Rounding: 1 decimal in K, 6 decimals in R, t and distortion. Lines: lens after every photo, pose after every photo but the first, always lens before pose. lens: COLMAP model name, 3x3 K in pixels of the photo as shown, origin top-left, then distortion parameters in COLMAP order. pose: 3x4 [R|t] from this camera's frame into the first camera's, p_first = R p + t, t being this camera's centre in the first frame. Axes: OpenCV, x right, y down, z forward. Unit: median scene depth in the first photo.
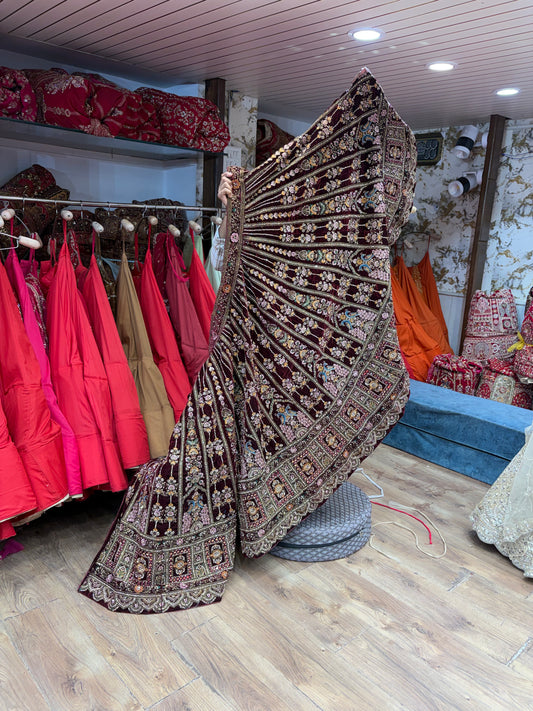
lens RADIAL K [[542.3, 0, 265.9], [0, 542.3, 356.7], [0, 0, 1]] dist [0.056032, -0.063663]
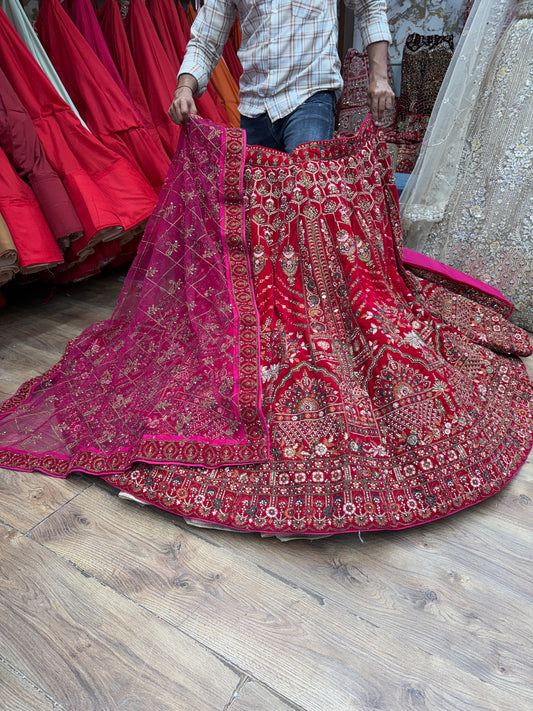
lens RADIAL K [[542.3, 0, 270.4], [0, 542.3, 357.4], [0, 0, 1]] dist [0.056032, -0.063663]
pose [[0.961744, -0.176654, 0.209386, -0.002954], [0.115190, 0.954236, 0.275980, 0.138091], [-0.248556, -0.241303, 0.938079, 0.148386]]
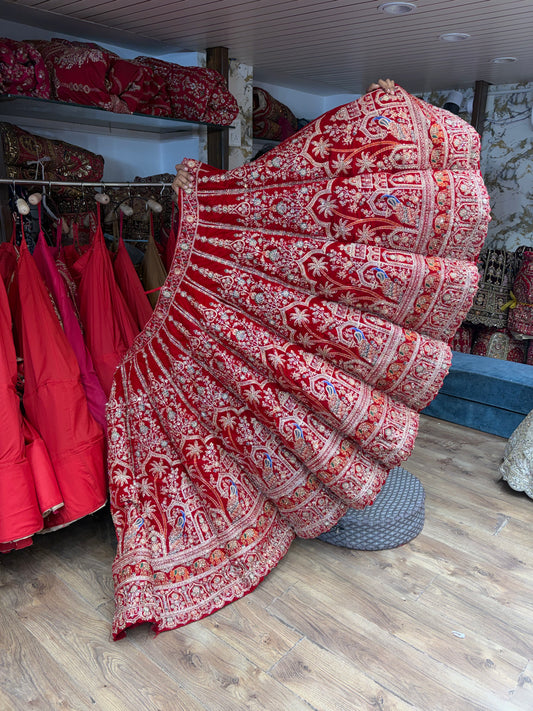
lens RADIAL K [[542.3, 0, 272.3], [0, 542.3, 357.5], [0, 0, 1]] dist [0.056032, -0.063663]
pose [[0.991672, -0.065070, 0.111146, -0.169596], [0.057460, 0.995865, 0.070359, -0.026135], [-0.115264, -0.063386, 0.991310, -0.014498]]
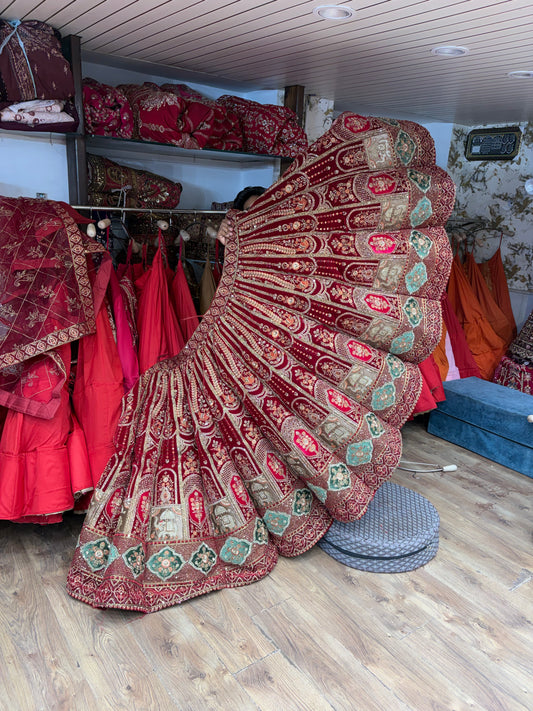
lens RADIAL K [[542.3, 0, 264.3], [0, 542.3, 355.2], [0, 0, 1]] dist [0.056032, -0.063663]
pose [[0.994157, 0.030229, -0.103622, -0.032464], [-0.026502, 0.998958, 0.037161, -0.040874], [0.104638, -0.034198, 0.993922, -0.066184]]
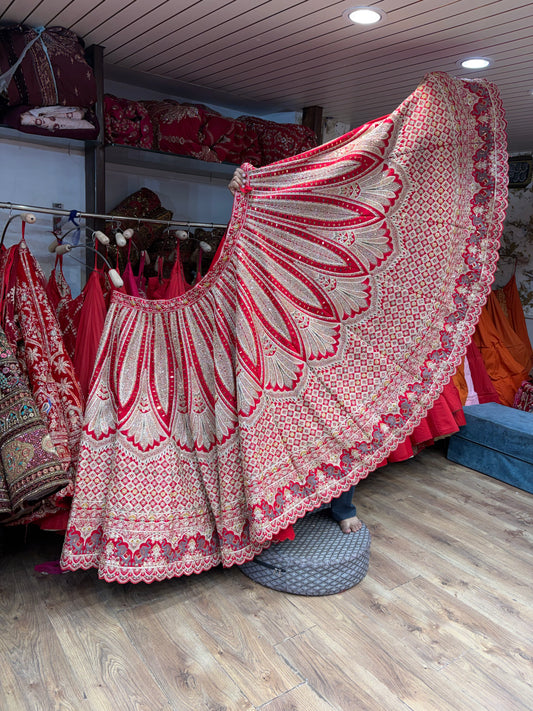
lens RADIAL K [[542.3, 0, 271.5], [0, 542.3, 356.5], [0, 0, 1]] dist [0.056032, -0.063663]
pose [[0.994775, 0.032472, -0.096793, -0.066200], [-0.035975, 0.998751, -0.034661, 0.008465], [0.095546, 0.037962, 0.994701, -0.031582]]
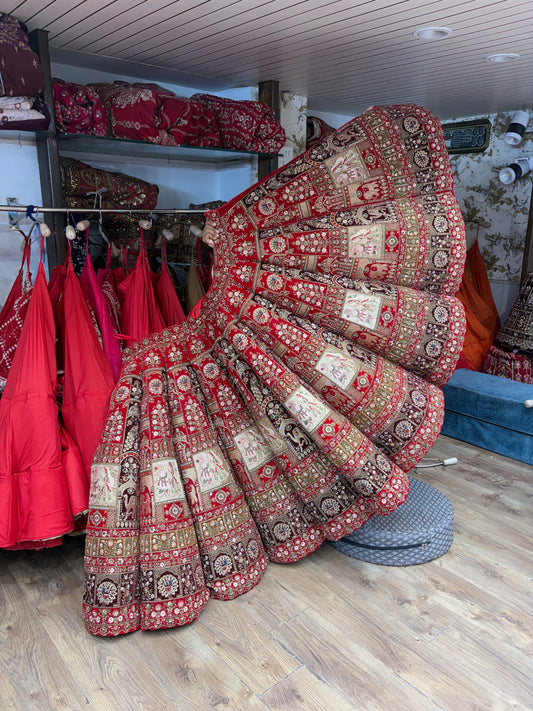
lens RADIAL K [[542.3, 0, 264.4], [0, 542.3, 352.7], [0, 0, 1]] dist [0.056032, -0.063663]
pose [[0.998281, -0.030913, -0.049786, -0.079310], [0.031517, 0.999438, 0.011383, -0.017866], [0.049406, -0.012932, 0.998695, -0.027483]]
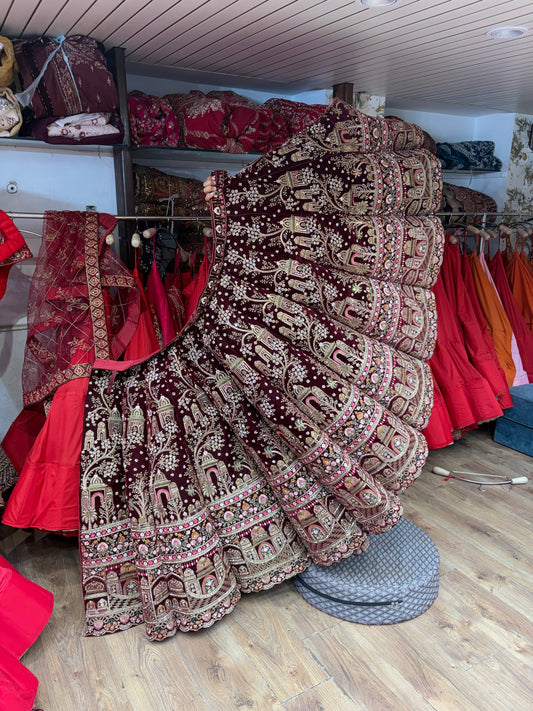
lens RADIAL K [[542.3, 0, 268.8], [0, 542.3, 352.4], [0, 0, 1]] dist [0.056032, -0.063663]
pose [[0.978605, 0.009530, -0.205528, -0.017237], [-0.004994, 0.999733, 0.022580, -0.042397], [0.205688, -0.021070, 0.978391, -0.028702]]
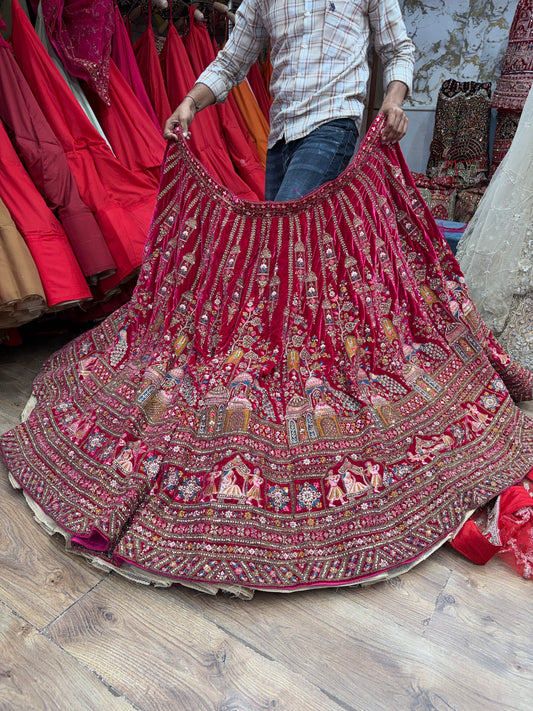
lens RADIAL K [[542.3, 0, 267.1], [0, 542.3, 357.2], [0, 0, 1]] dist [0.056032, -0.063663]
pose [[0.968706, -0.126098, 0.213795, -0.033858], [0.078629, 0.972878, 0.217543, 0.121515], [-0.235429, -0.193925, 0.952348, 0.223236]]
